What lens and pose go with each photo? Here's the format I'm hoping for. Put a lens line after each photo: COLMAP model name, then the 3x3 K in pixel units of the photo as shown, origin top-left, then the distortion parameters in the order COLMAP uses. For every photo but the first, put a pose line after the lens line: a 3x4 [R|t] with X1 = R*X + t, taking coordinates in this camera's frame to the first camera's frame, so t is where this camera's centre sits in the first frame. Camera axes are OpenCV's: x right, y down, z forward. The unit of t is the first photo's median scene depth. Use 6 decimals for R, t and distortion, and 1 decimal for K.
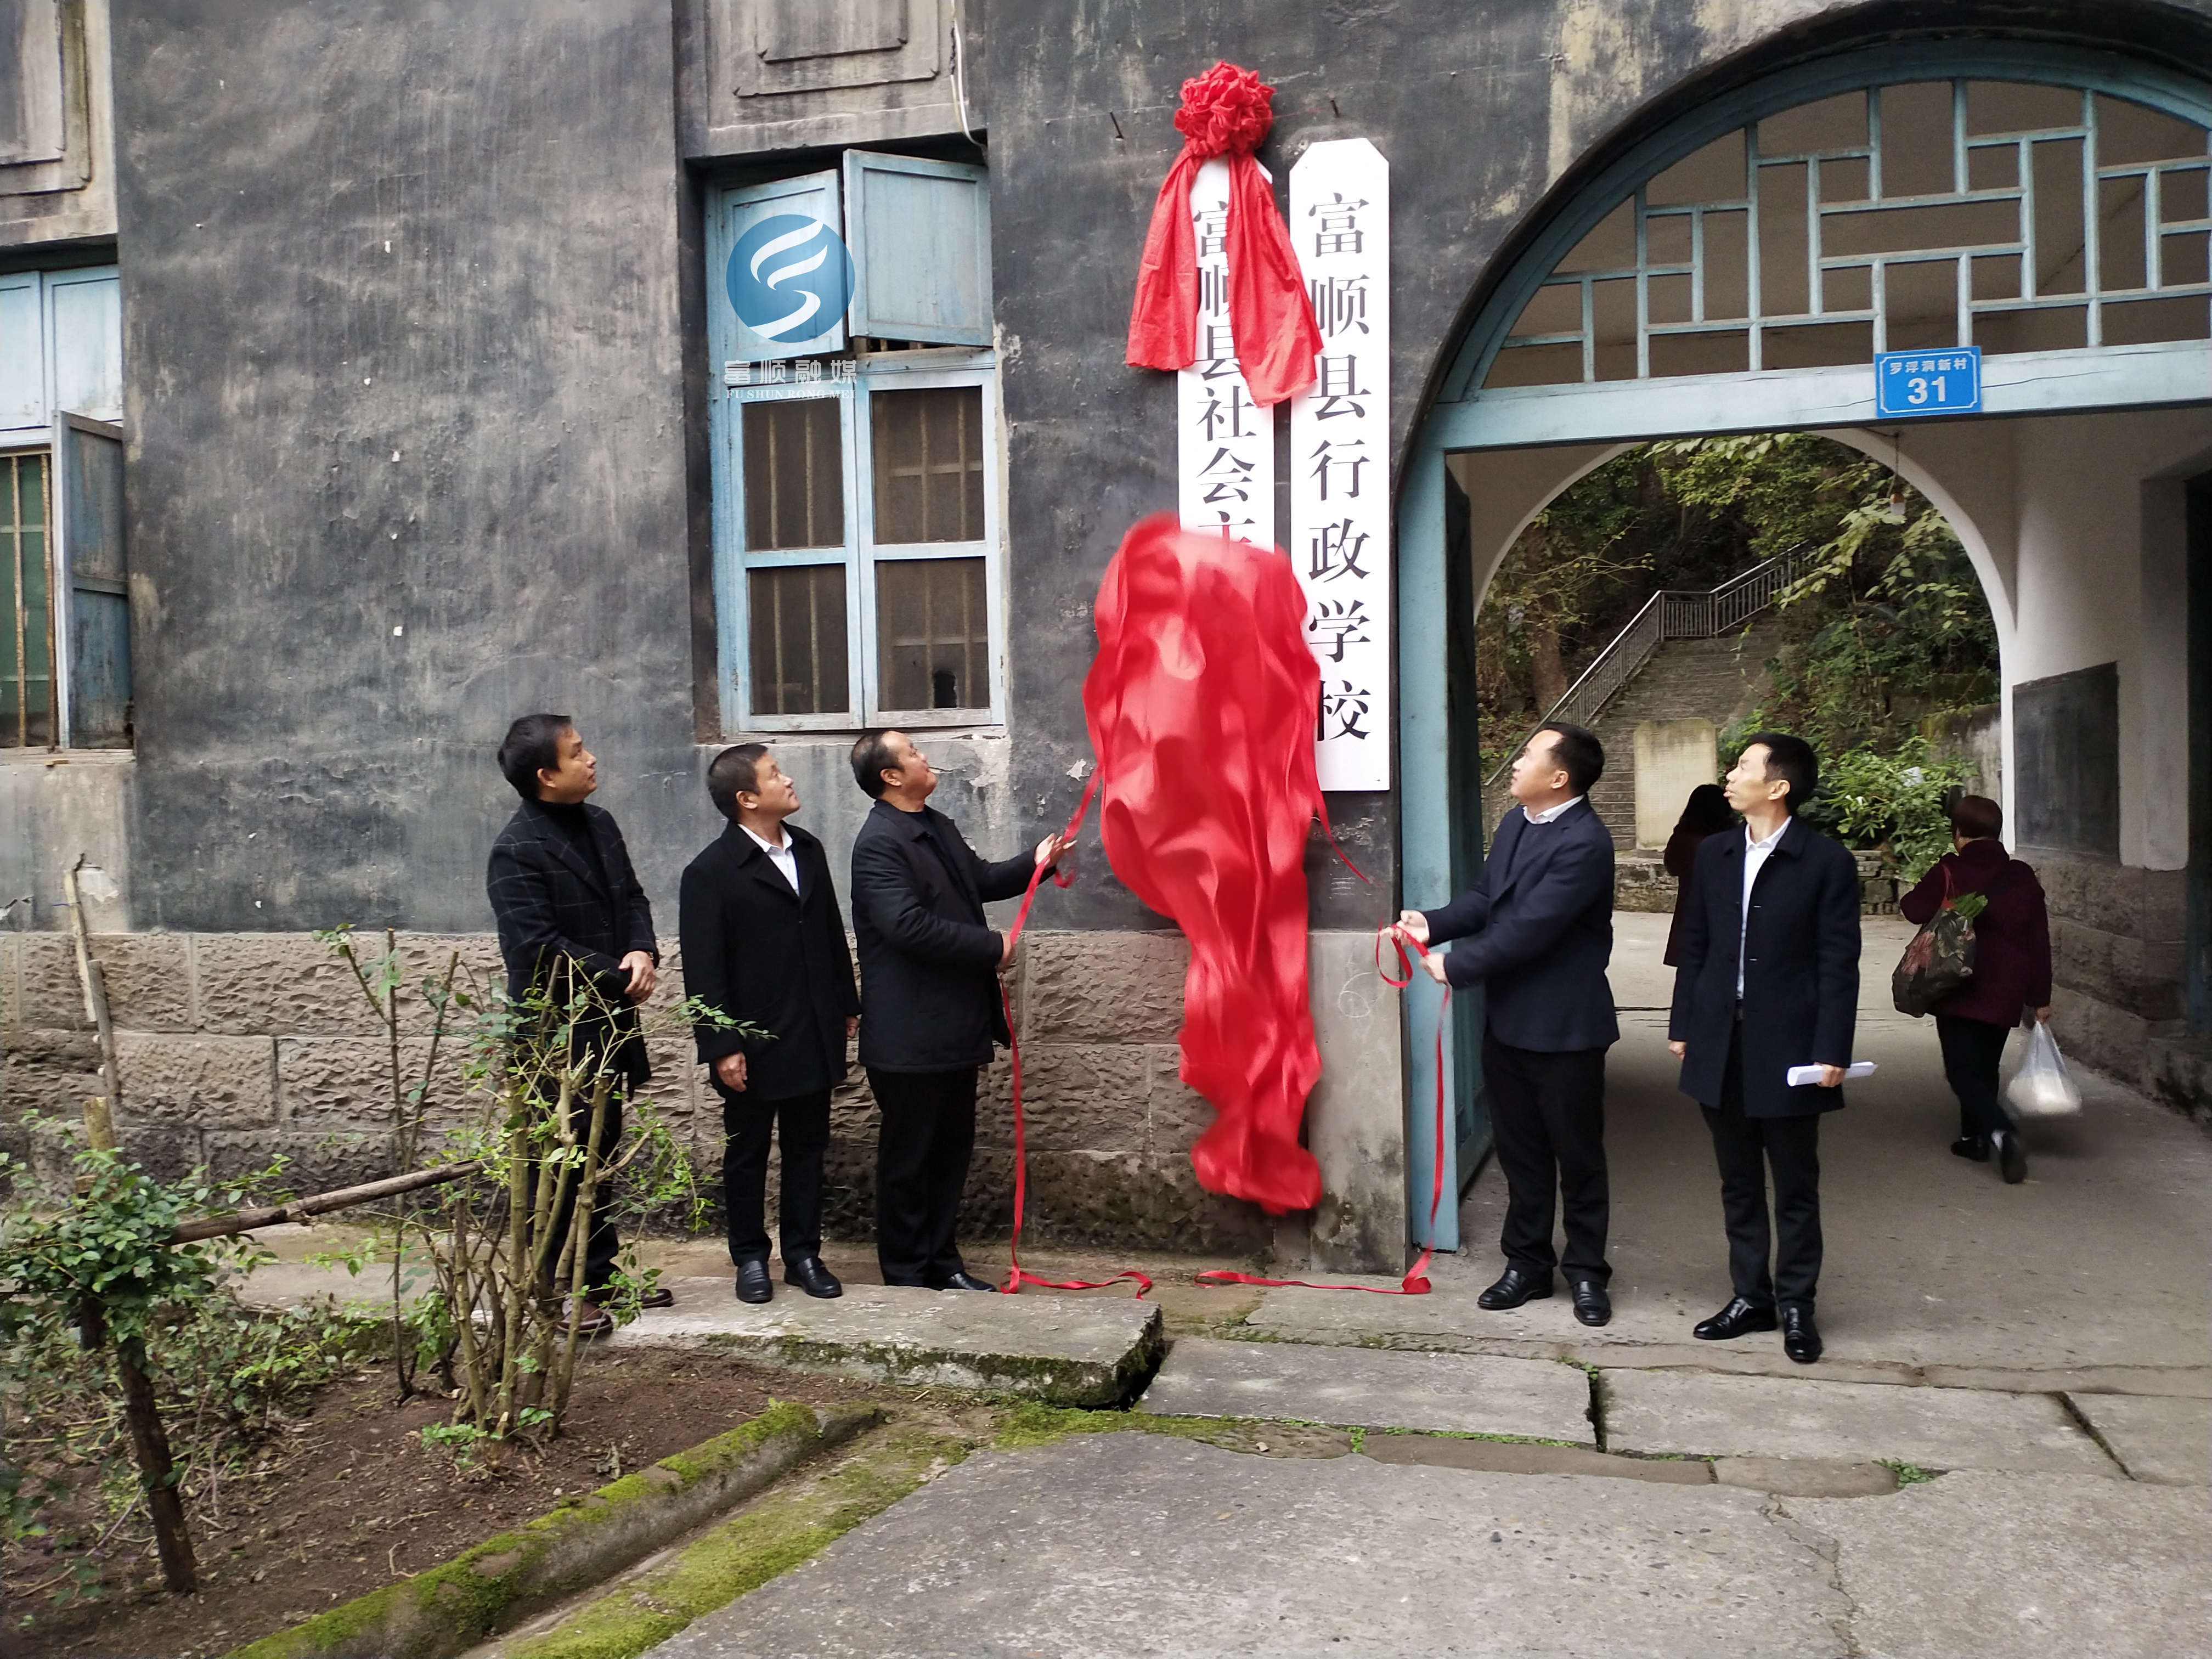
lens RADIAL K [[1731.8, 0, 1106.0], [0, 1731.8, 829.5], [0, 0, 1]] dist [0.088355, -0.154040]
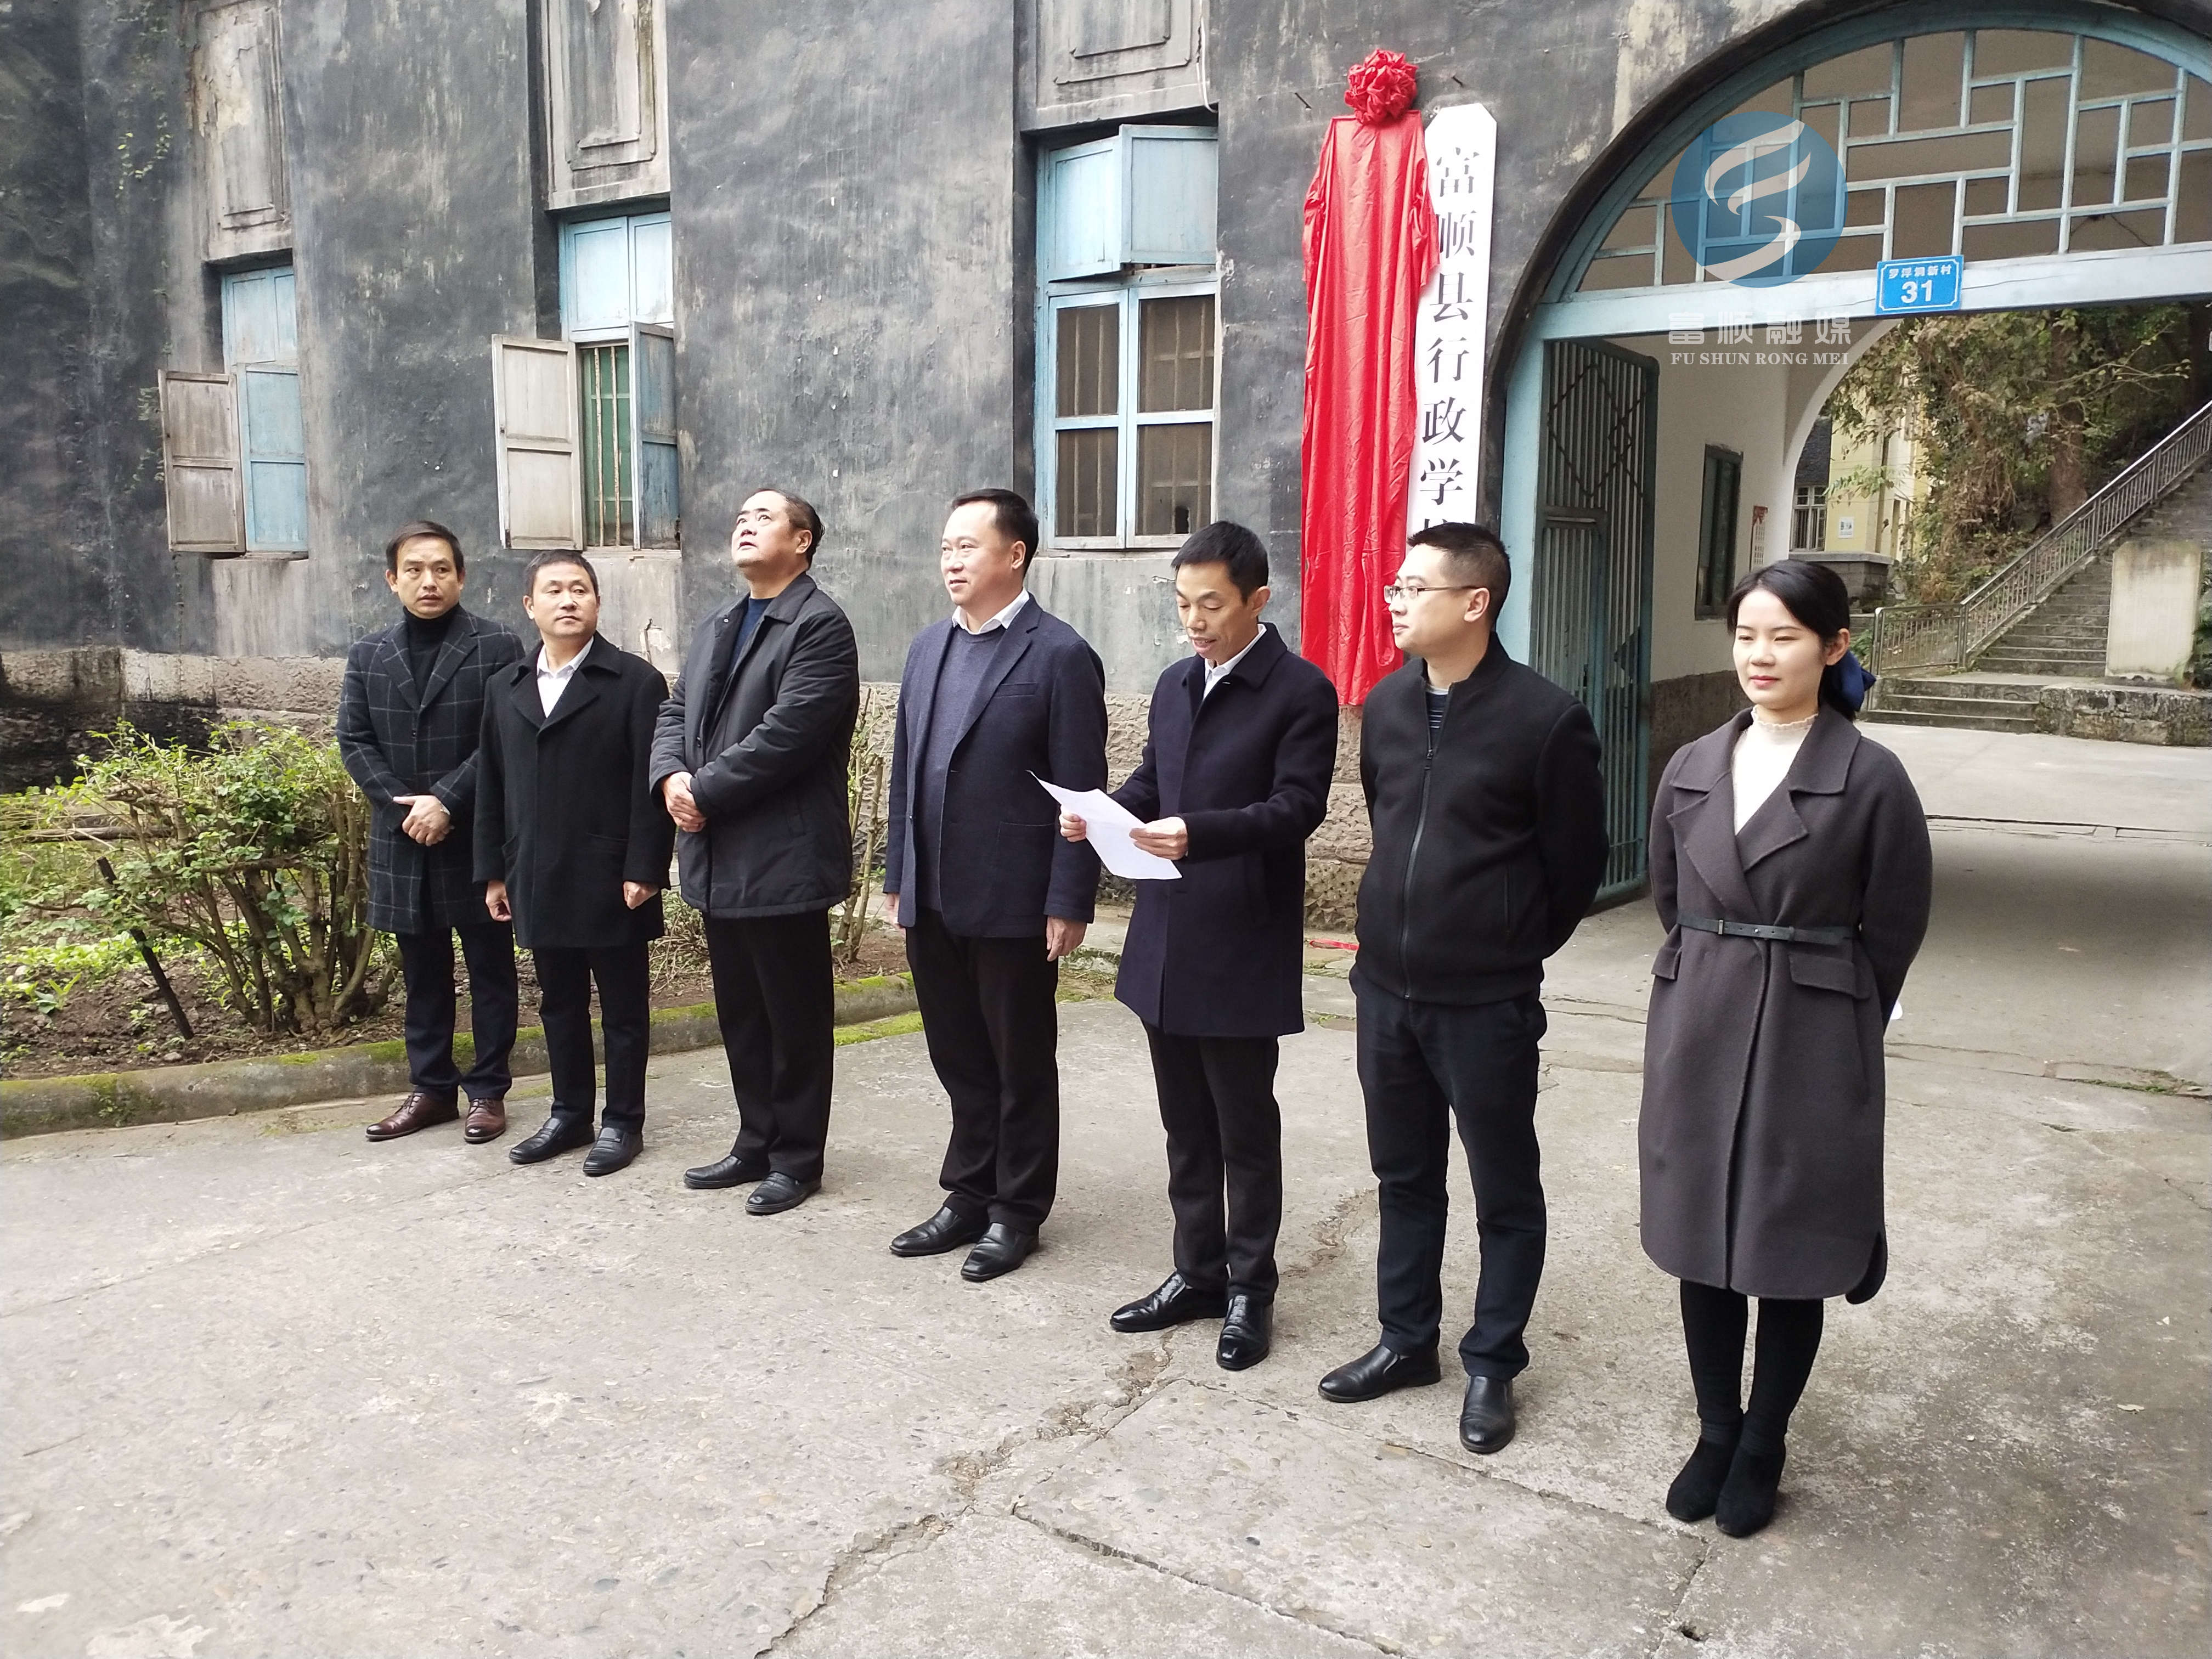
lens RADIAL K [[1731.8, 0, 1106.0], [0, 1731.8, 829.5], [0, 0, 1]] dist [0.088355, -0.154040]
pose [[0.949941, 0.070958, -0.304265, 0.289585], [-0.037505, 0.992724, 0.114421, 0.008089], [0.310171, -0.097282, 0.945690, -0.355190]]
